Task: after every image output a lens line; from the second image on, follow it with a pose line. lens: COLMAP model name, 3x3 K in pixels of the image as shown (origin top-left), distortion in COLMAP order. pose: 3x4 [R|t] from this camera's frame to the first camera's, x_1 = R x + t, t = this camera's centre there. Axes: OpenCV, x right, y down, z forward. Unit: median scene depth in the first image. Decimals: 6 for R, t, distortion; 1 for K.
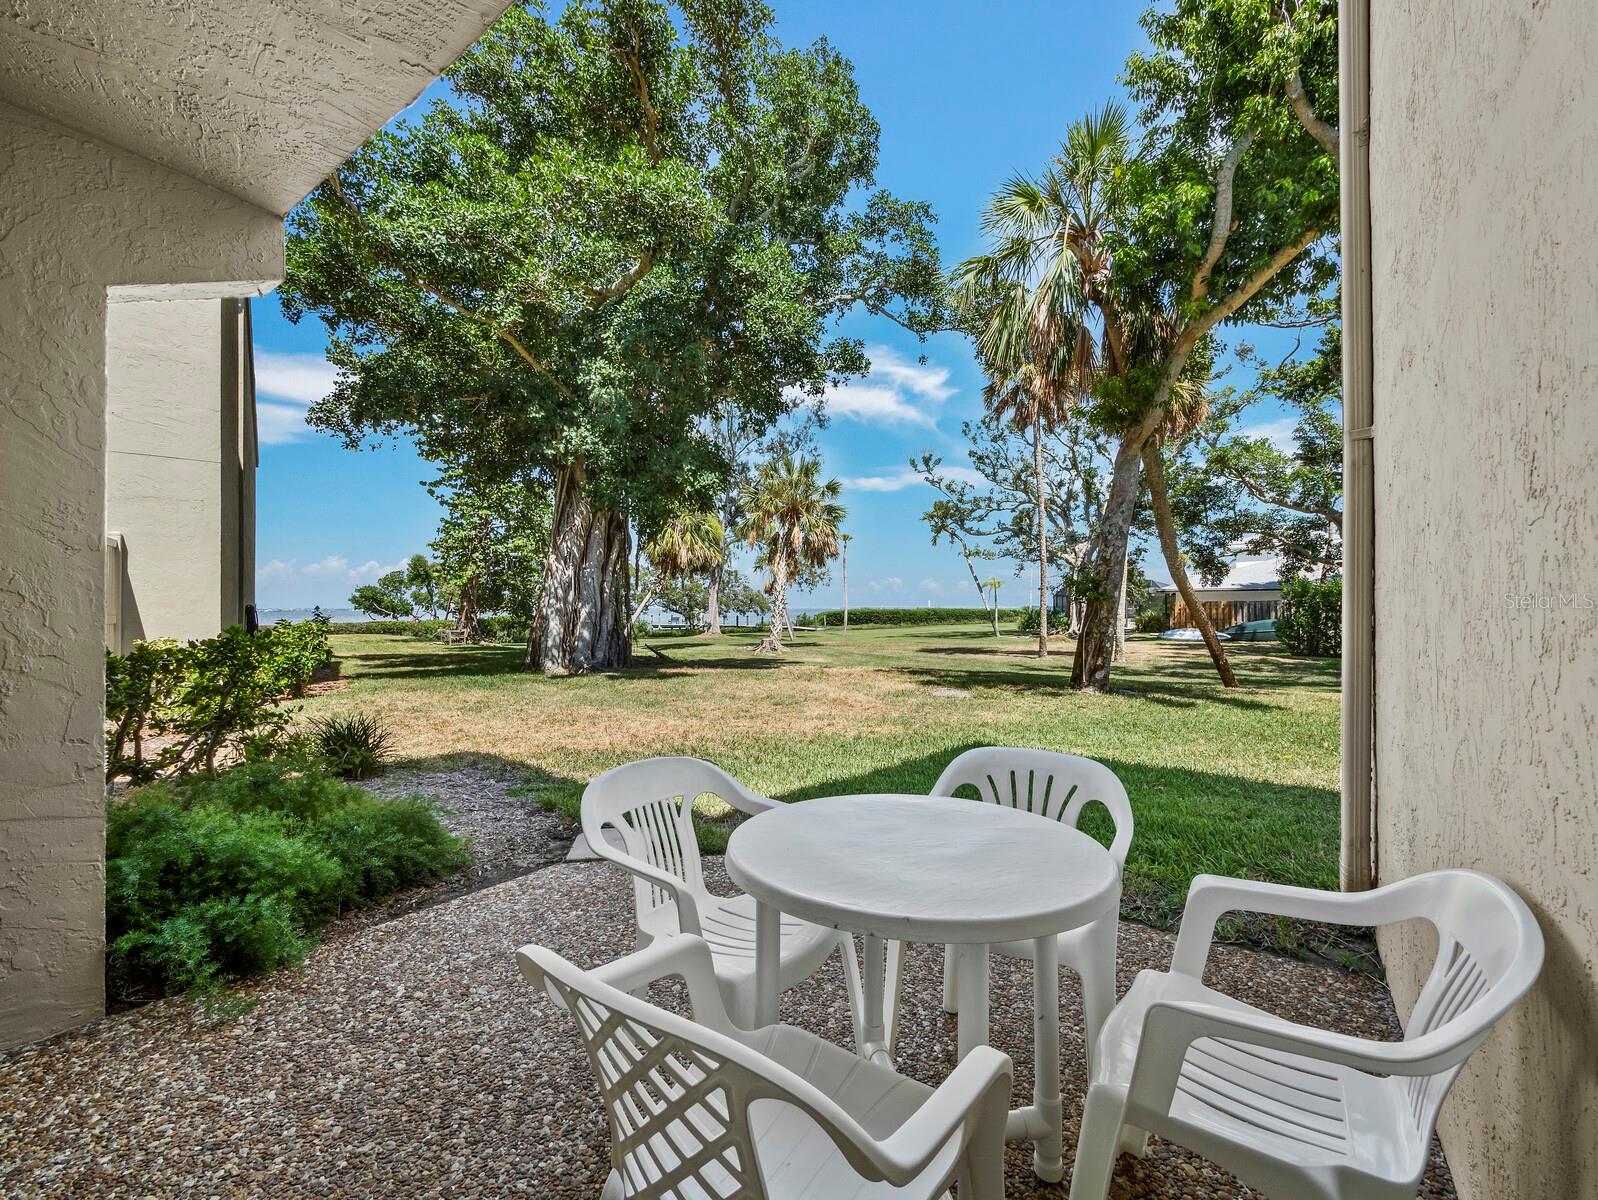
lens RADIAL K [[668.5, 0, 806.7], [0, 668.5, 610.1], [0, 0, 1]] dist [-0.003110, 0.000974]
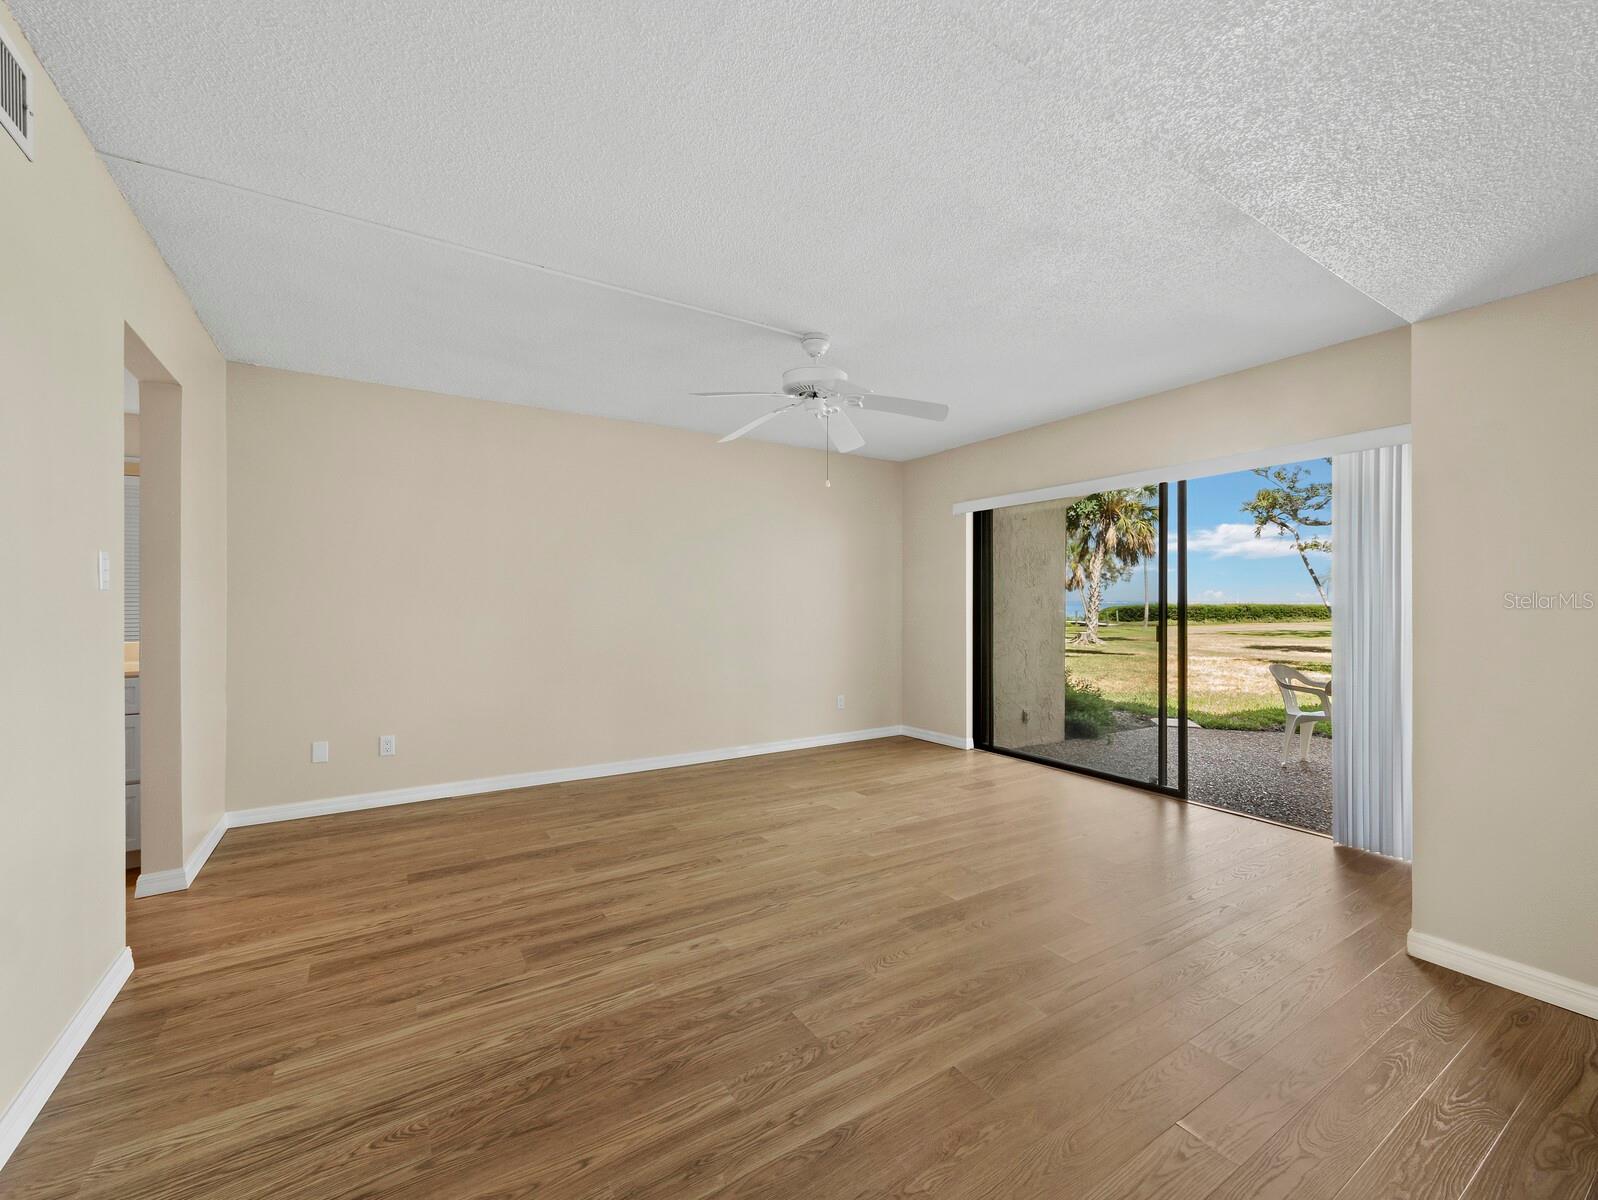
lens RADIAL K [[668.5, 0, 815.3], [0, 668.5, 606.8], [0, 0, 1]] dist [-0.003110, 0.000974]
pose [[0.929685, 0.008358, -0.368261, -0.062824], [-0.006570, 0.999960, 0.006110, -0.002249], [0.368298, -0.003260, 0.929702, -0.151147]]
